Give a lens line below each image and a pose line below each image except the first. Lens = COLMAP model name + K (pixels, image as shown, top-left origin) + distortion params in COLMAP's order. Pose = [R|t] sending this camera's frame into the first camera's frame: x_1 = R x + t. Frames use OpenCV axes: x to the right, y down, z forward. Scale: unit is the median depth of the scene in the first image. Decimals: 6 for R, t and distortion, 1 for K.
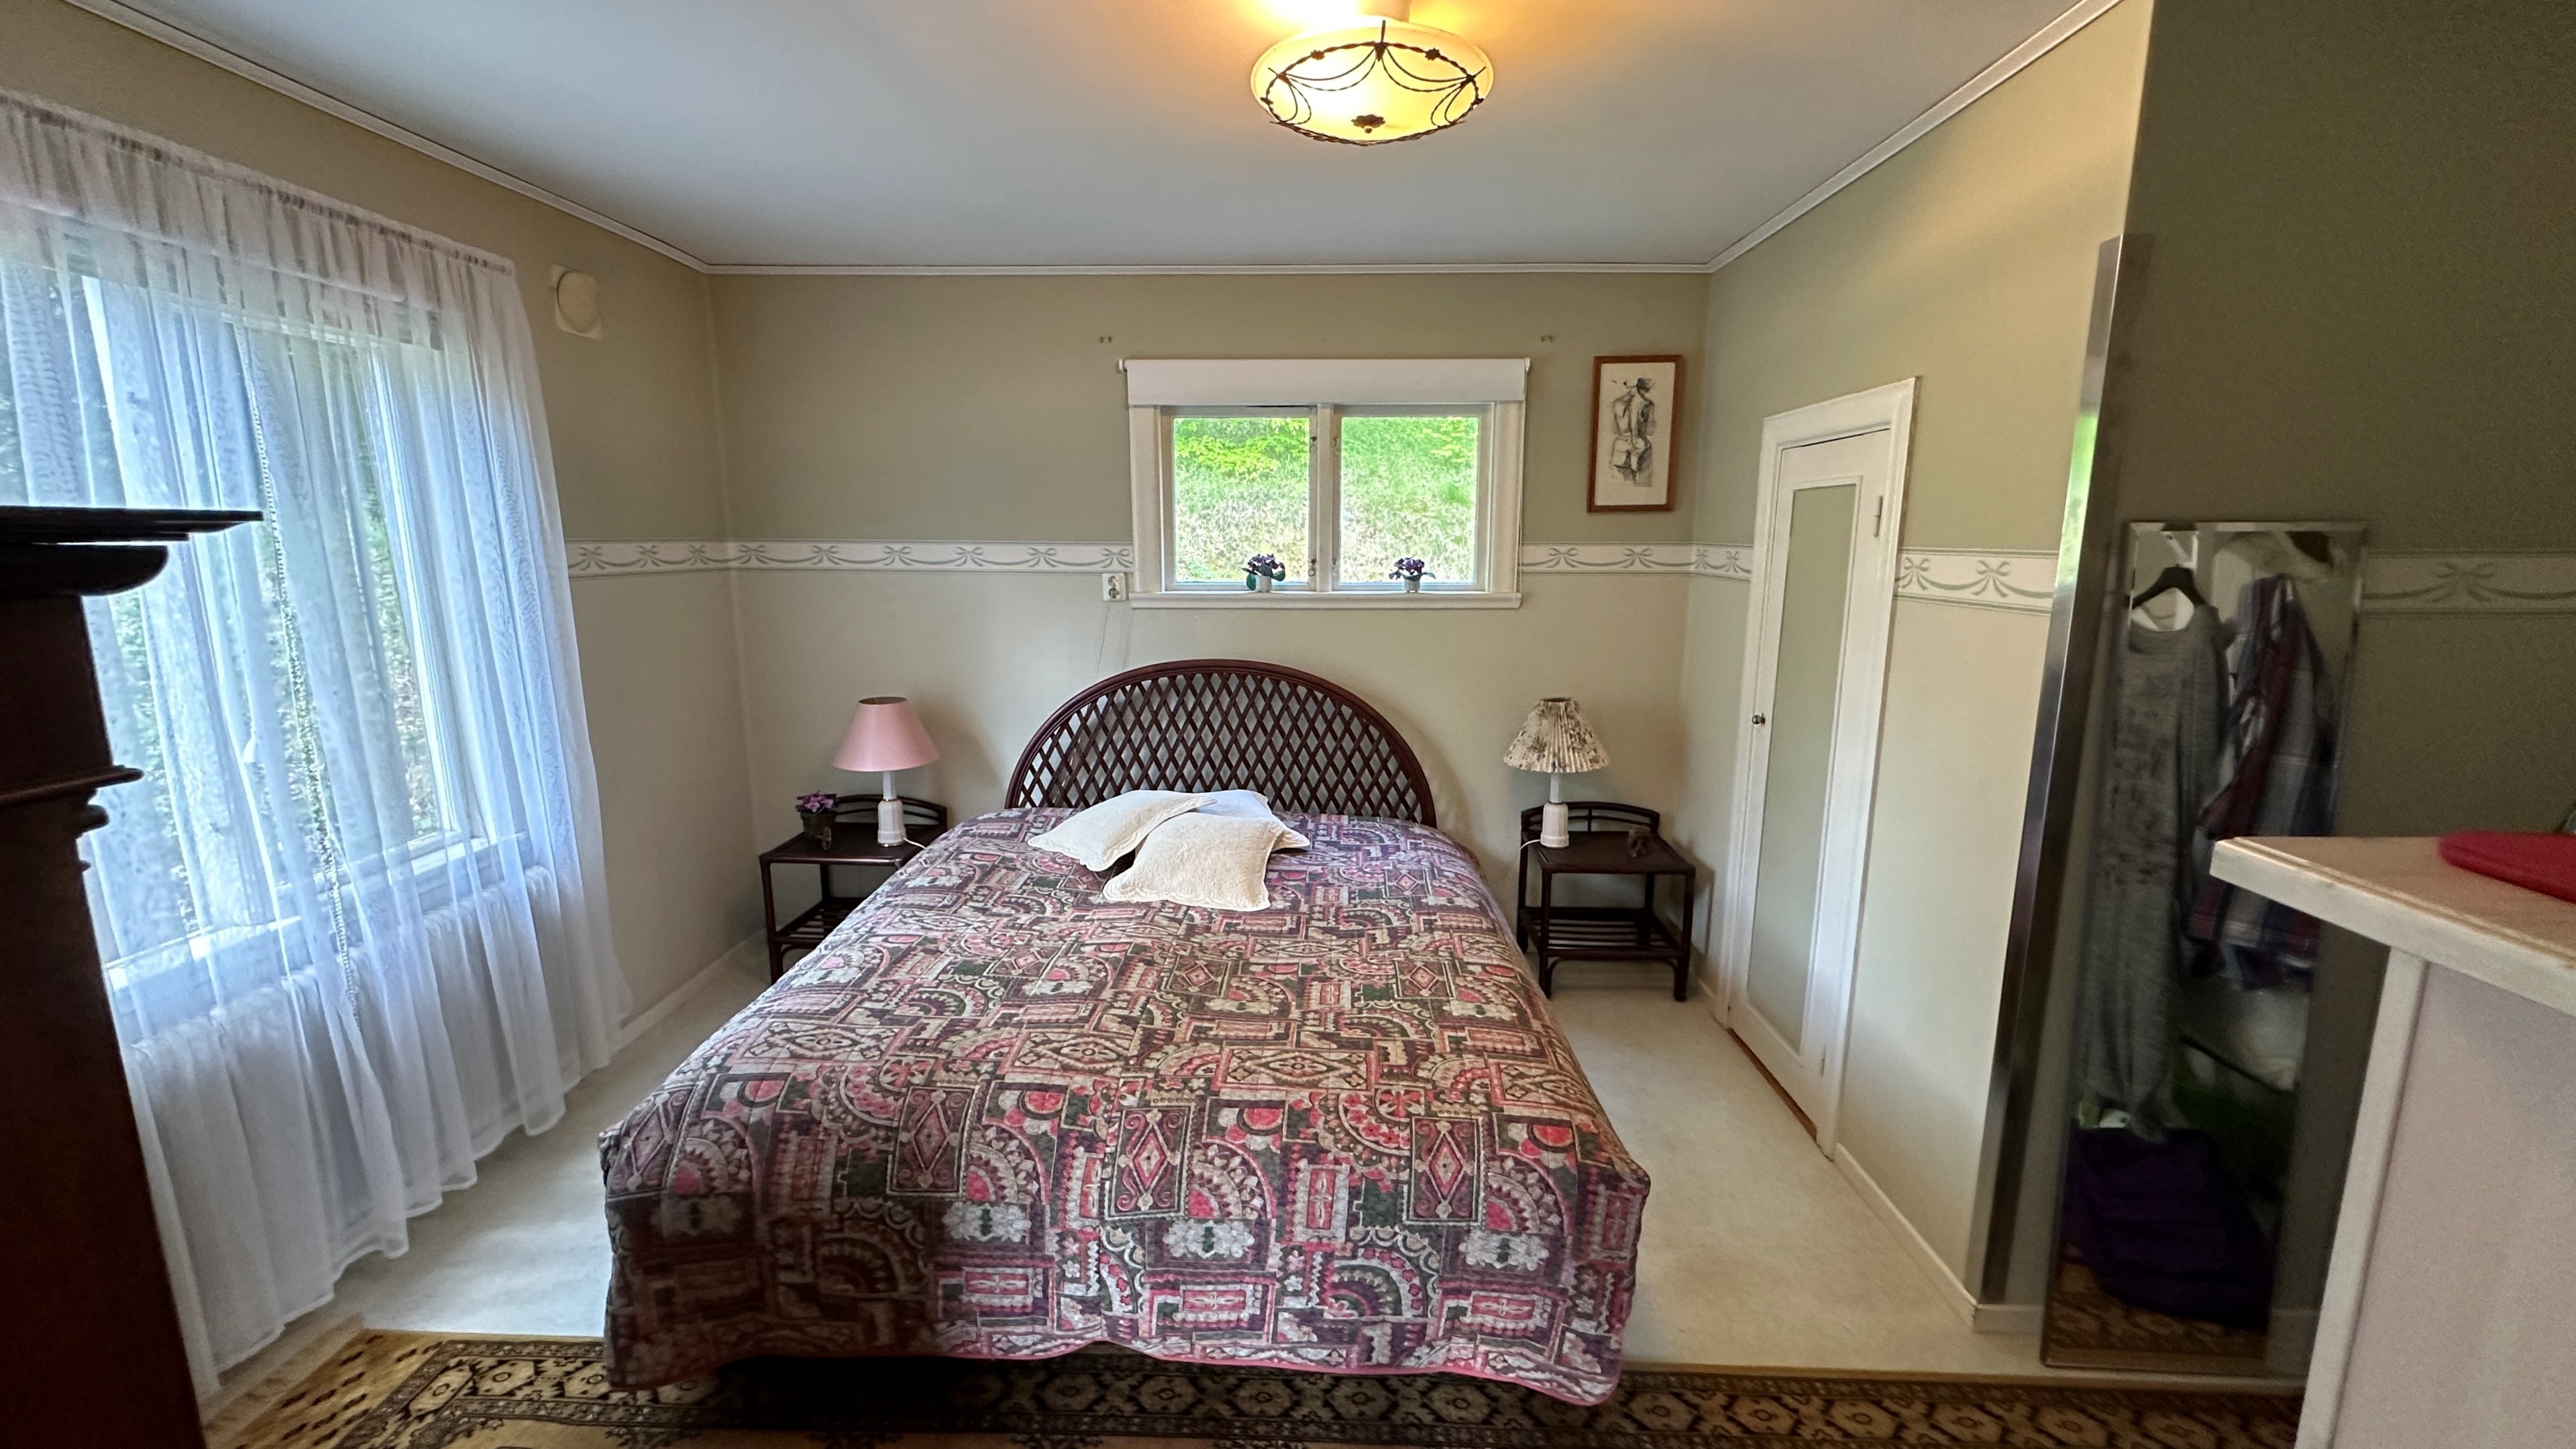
lens RADIAL K [[1030.8, 0, 1282.9], [0, 1030.8, 720.7], [0, 0, 1]] dist [-0.002062, 0.000433]
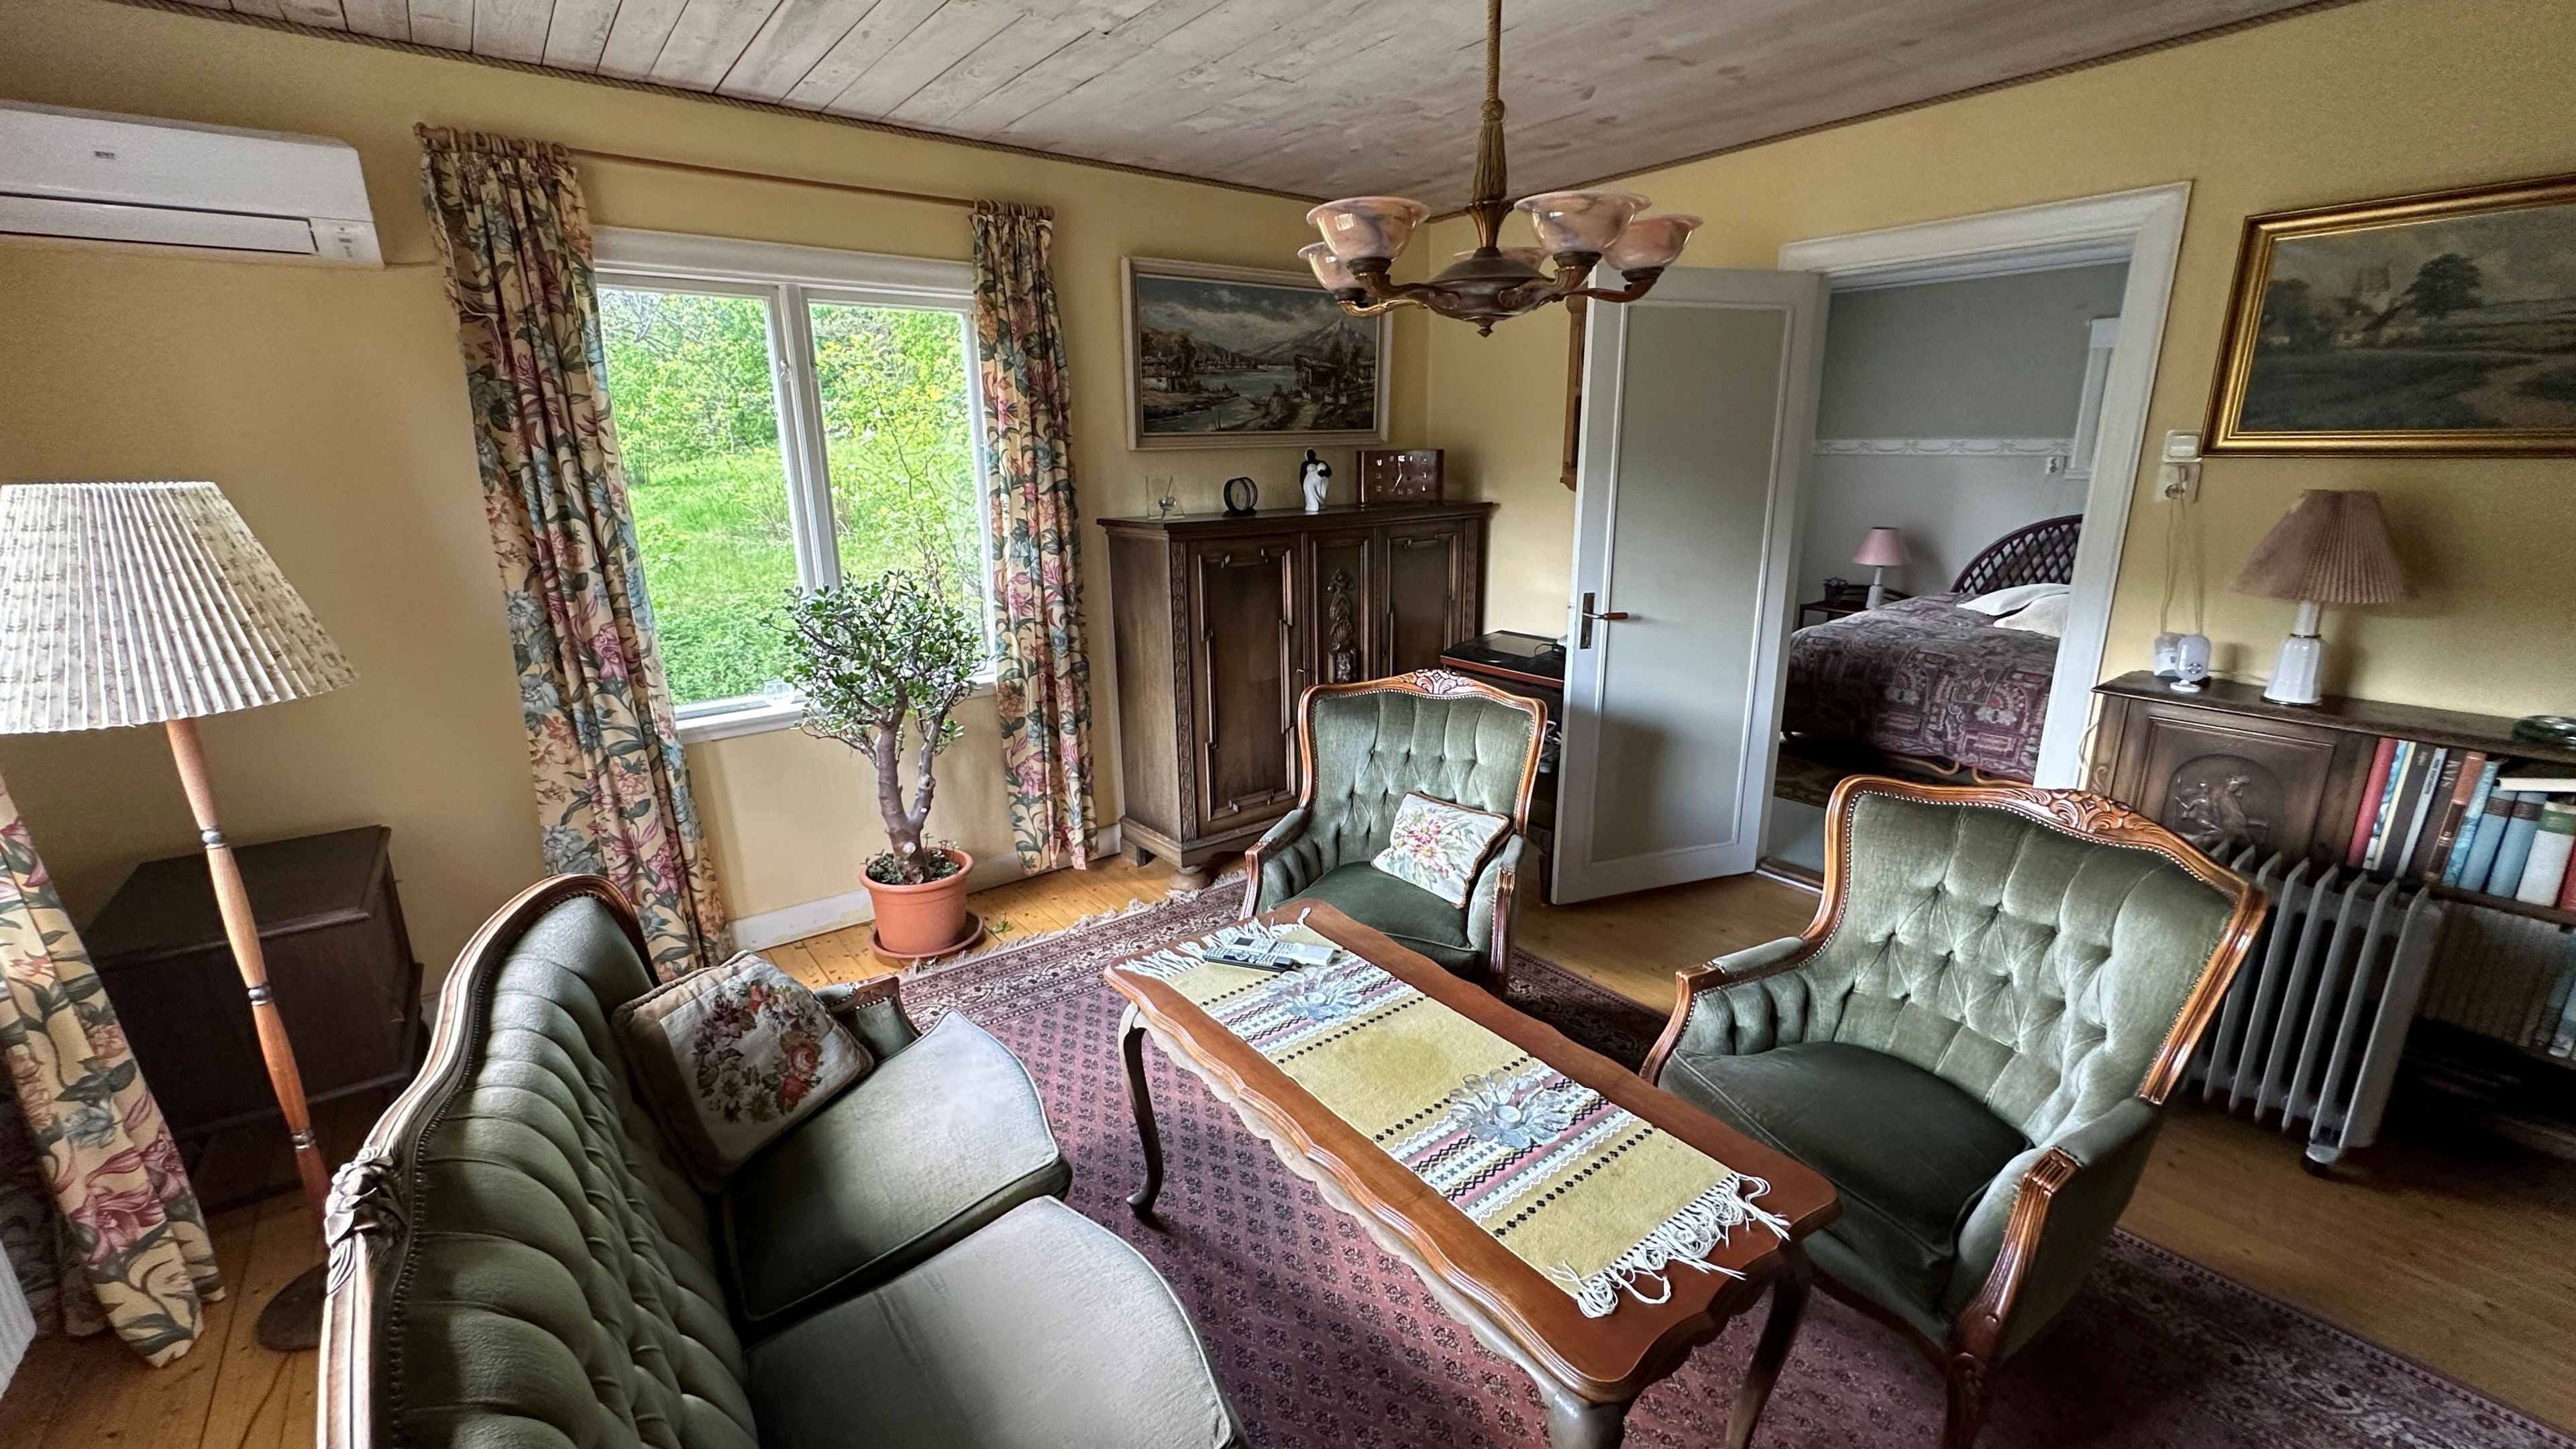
lens RADIAL K [[1030.8, 0, 1281.4], [0, 1030.8, 724.5], [0, 0, 1]] dist [-0.002062, 0.000433]
pose [[0.641924, 0.191029, -0.742591, 0.549159], [-0.121675, 0.981575, 0.147327, 0.292824], [0.757053, -0.004217, 0.653340, -1.589828]]
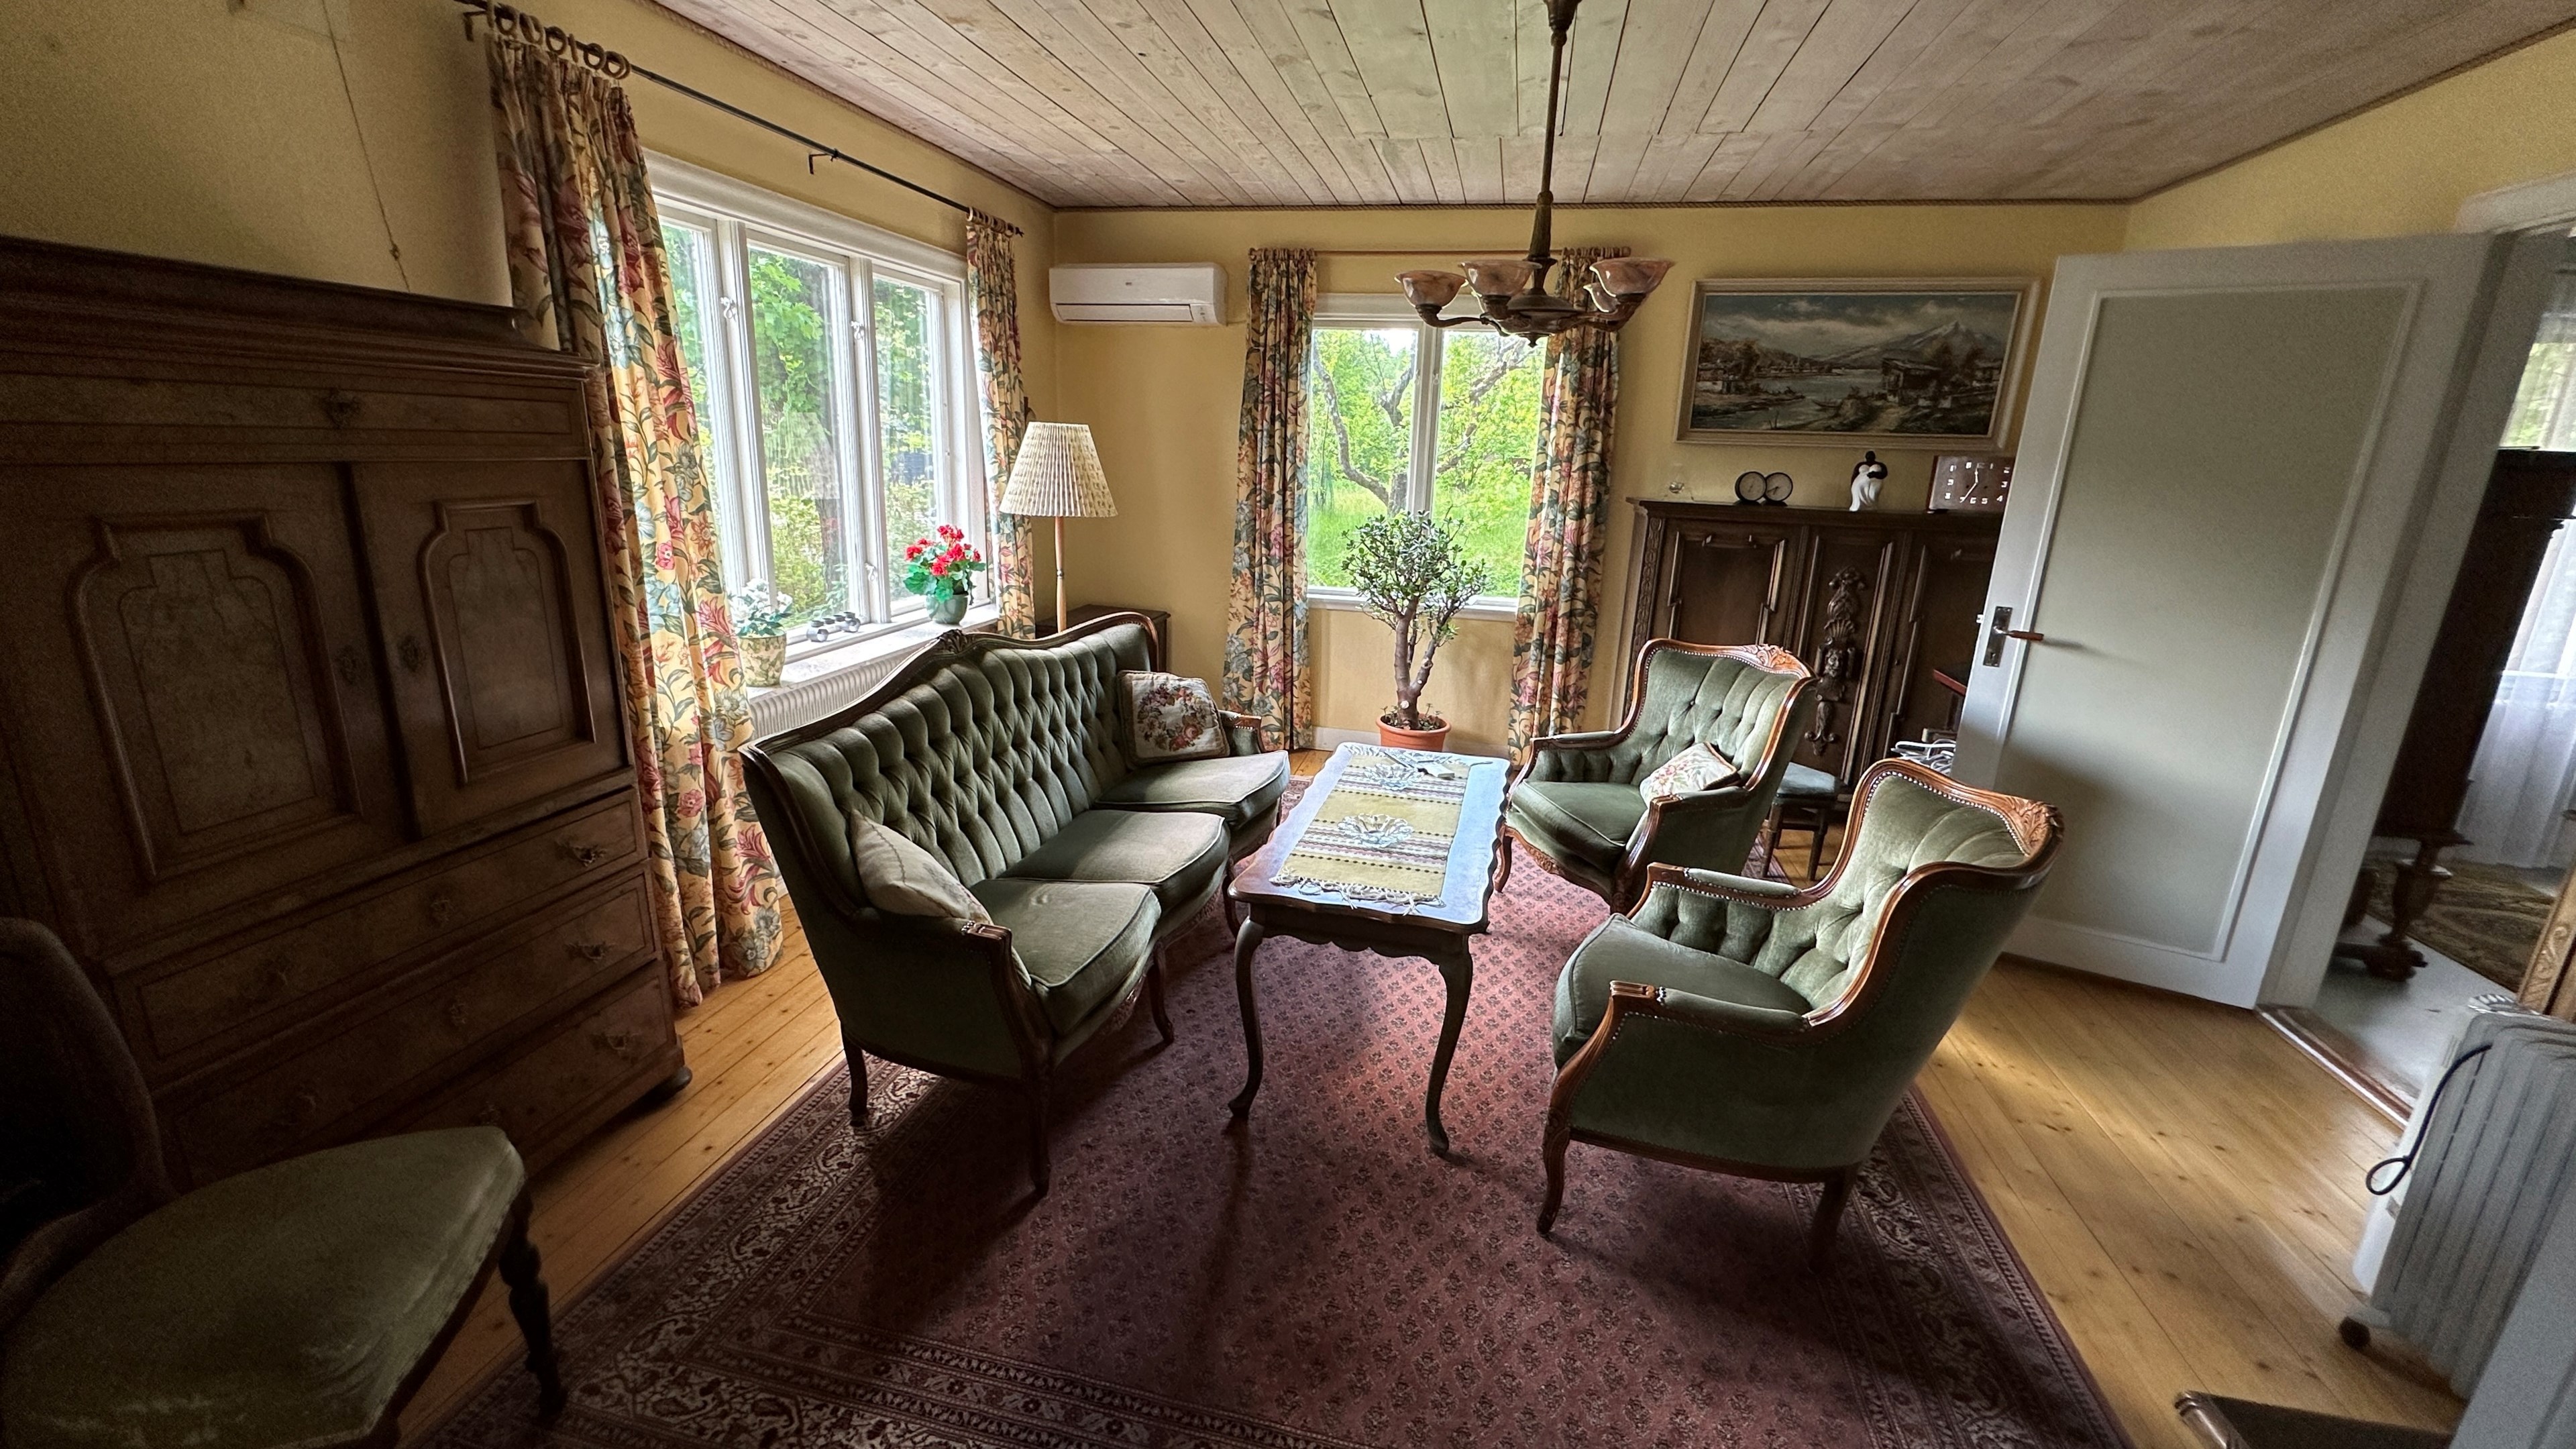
lens RADIAL K [[1030.8, 0, 1282.0], [0, 1030.8, 725.9], [0, 0, 1]] dist [-0.002062, 0.000433]
pose [[-0.182436, 0.253901, -0.949869, 1.218909], [-0.209431, 0.933877, 0.289850, 0.223986], [0.960654, 0.251812, -0.117198, -1.033106]]
